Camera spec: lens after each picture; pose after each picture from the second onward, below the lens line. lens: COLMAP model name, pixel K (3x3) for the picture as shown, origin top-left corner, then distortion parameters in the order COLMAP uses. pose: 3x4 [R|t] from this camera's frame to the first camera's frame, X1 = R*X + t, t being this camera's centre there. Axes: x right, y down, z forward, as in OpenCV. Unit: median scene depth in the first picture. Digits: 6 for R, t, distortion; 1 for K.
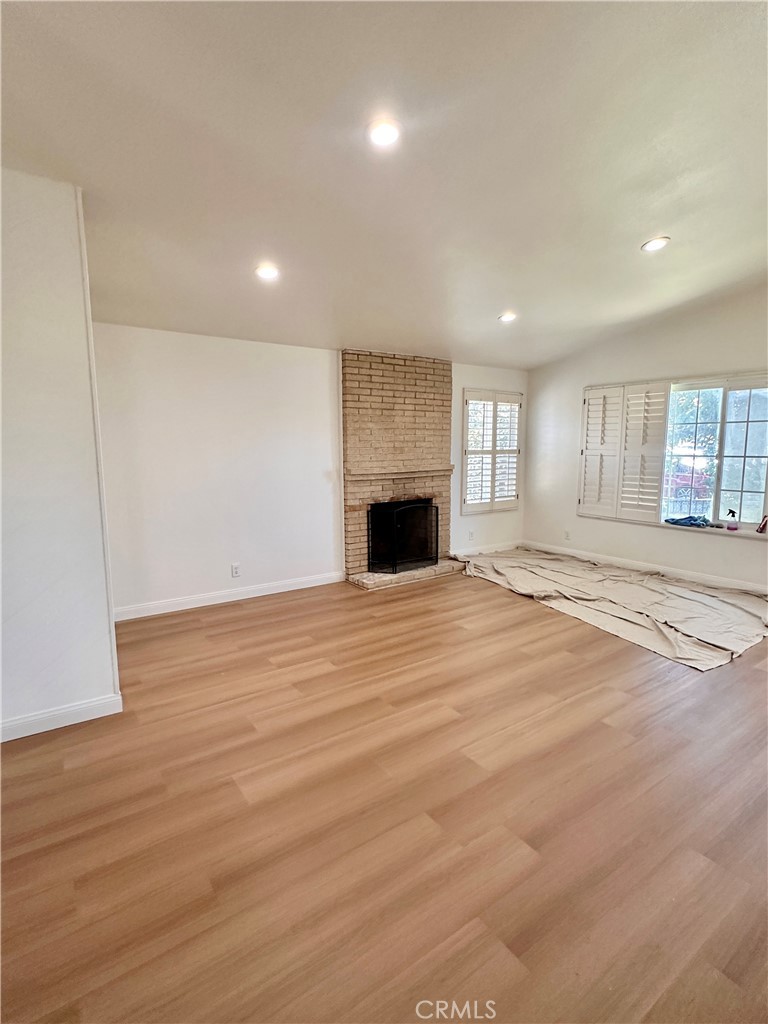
lens RADIAL K [[510.3, 0, 385.8], [0, 510.3, 514.3], [0, 0, 1]] dist [0.000154, -0.000572]
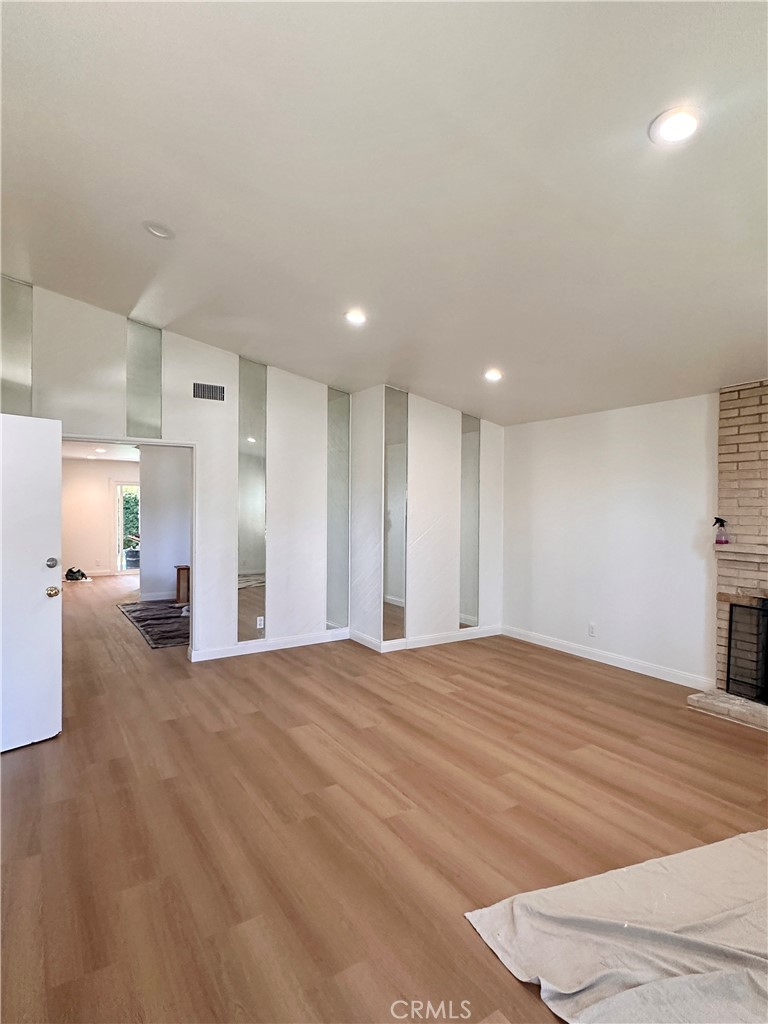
lens RADIAL K [[546.9, 0, 380.8], [0, 546.9, 512.5], [0, 0, 1]] dist [-0.002509, 0.002418]
pose [[-0.050039, 0.013589, -0.998655, 0.750456], [-0.146061, 0.989057, 0.020777, -0.077558], [0.988009, 0.146904, -0.047507, 0.539908]]
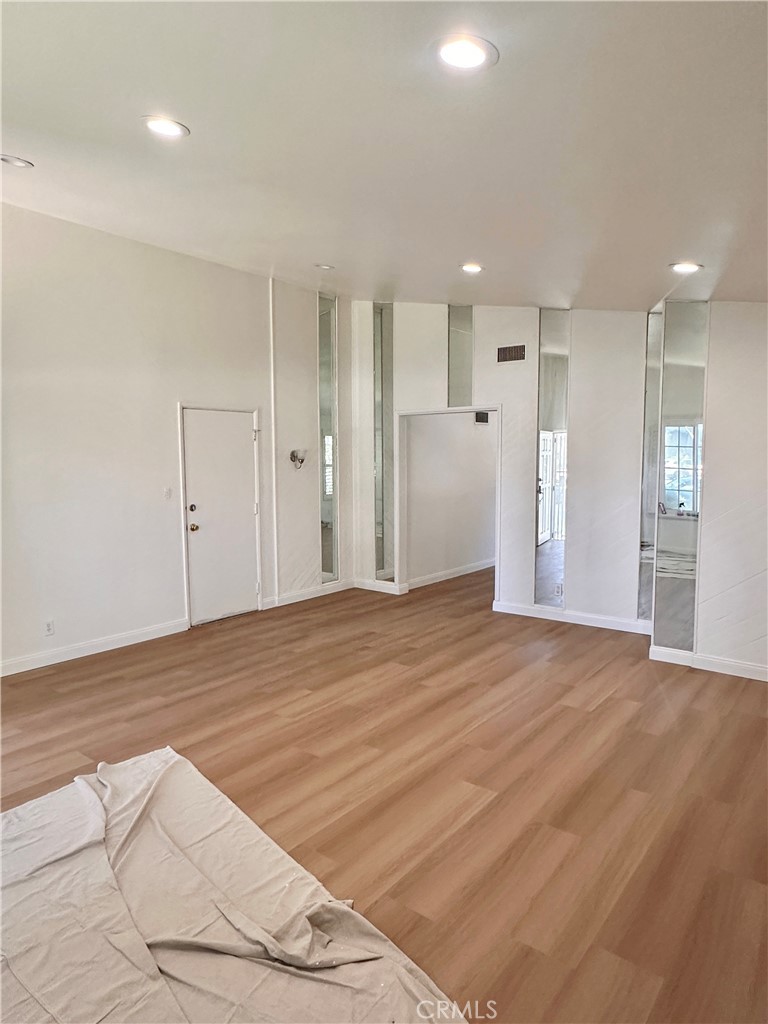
lens RADIAL K [[633.3, 0, 386.6], [0, 633.3, 519.2], [0, 0, 1]] dist [-0.001234, -0.001134]
pose [[-0.956523, 0.035078, -0.289540, 0.349583], [-0.034506, 0.972158, 0.231773, -0.191607], [0.289609, 0.231687, -0.928681, 1.225729]]
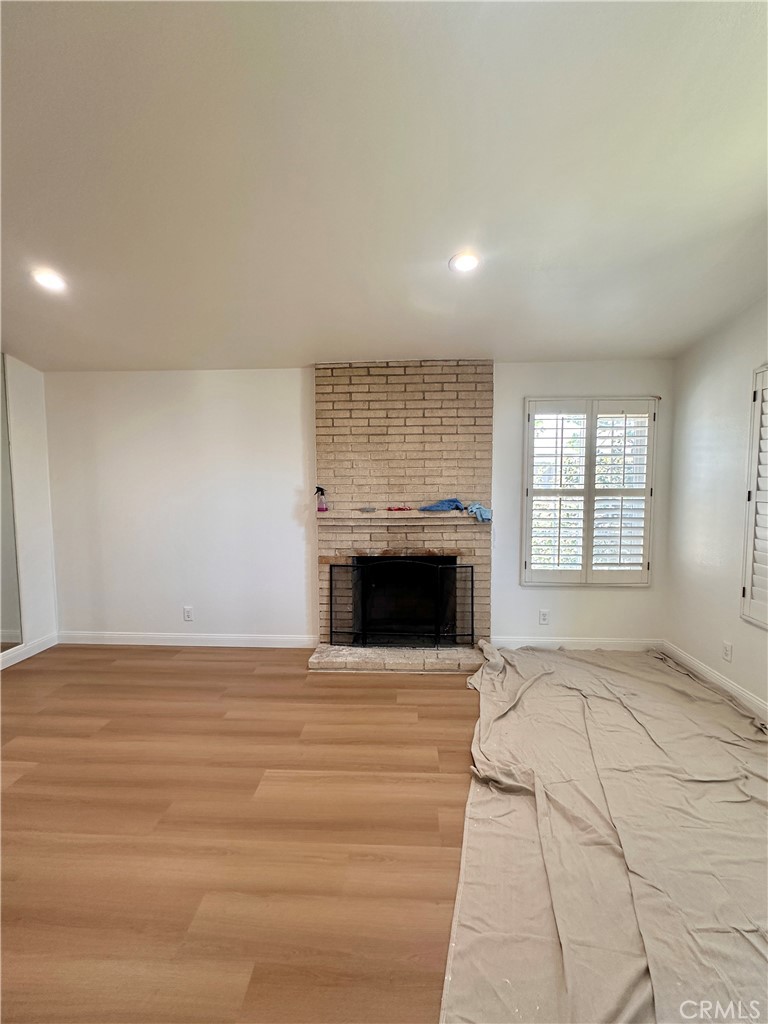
lens RADIAL K [[446.9, 0, 383.7], [0, 446.9, 512.1], [0, 0, 1]] dist [0.000136, -0.000568]
pose [[0.784673, 0.042921, -0.618422, 0.442155], [-0.083747, 0.995794, -0.037150, -0.069066], [0.614226, 0.080942, 0.784968, 0.508751]]
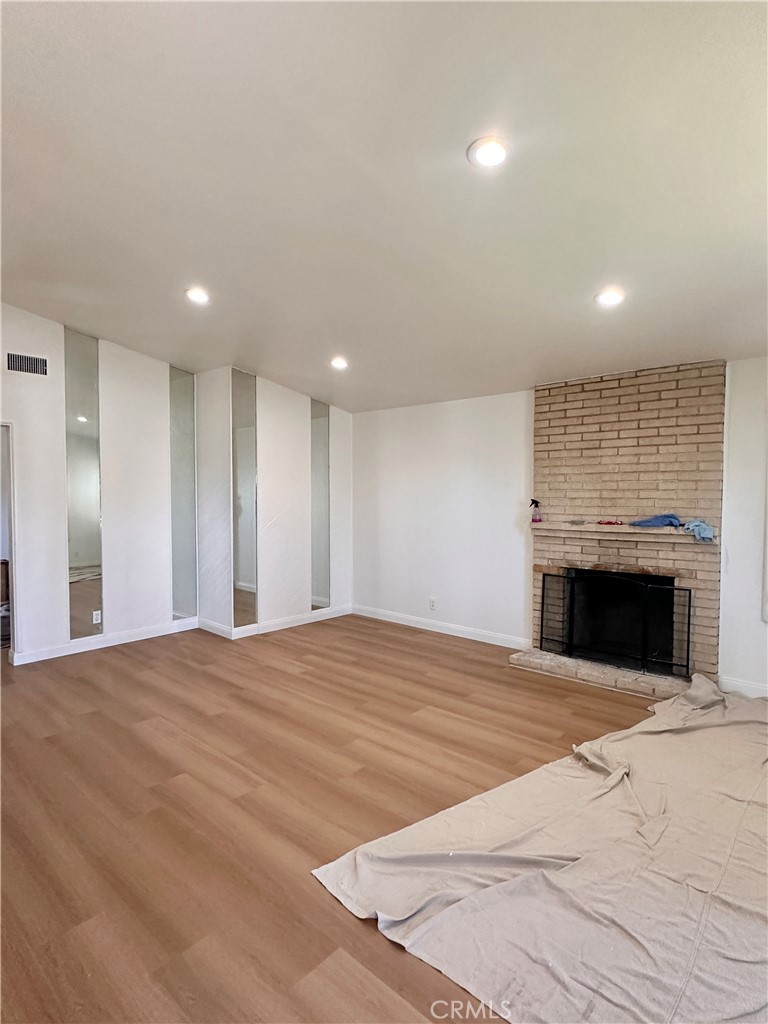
lens RADIAL K [[546.9, 0, 382.1], [0, 546.9, 512.3], [0, 0, 1]] dist [-0.002509, 0.002418]
pose [[0.214838, 0.040548, -0.975808, 0.769215], [-0.137355, 0.990462, 0.010916, -0.078967], [0.966943, 0.131687, 0.218358, 0.546843]]
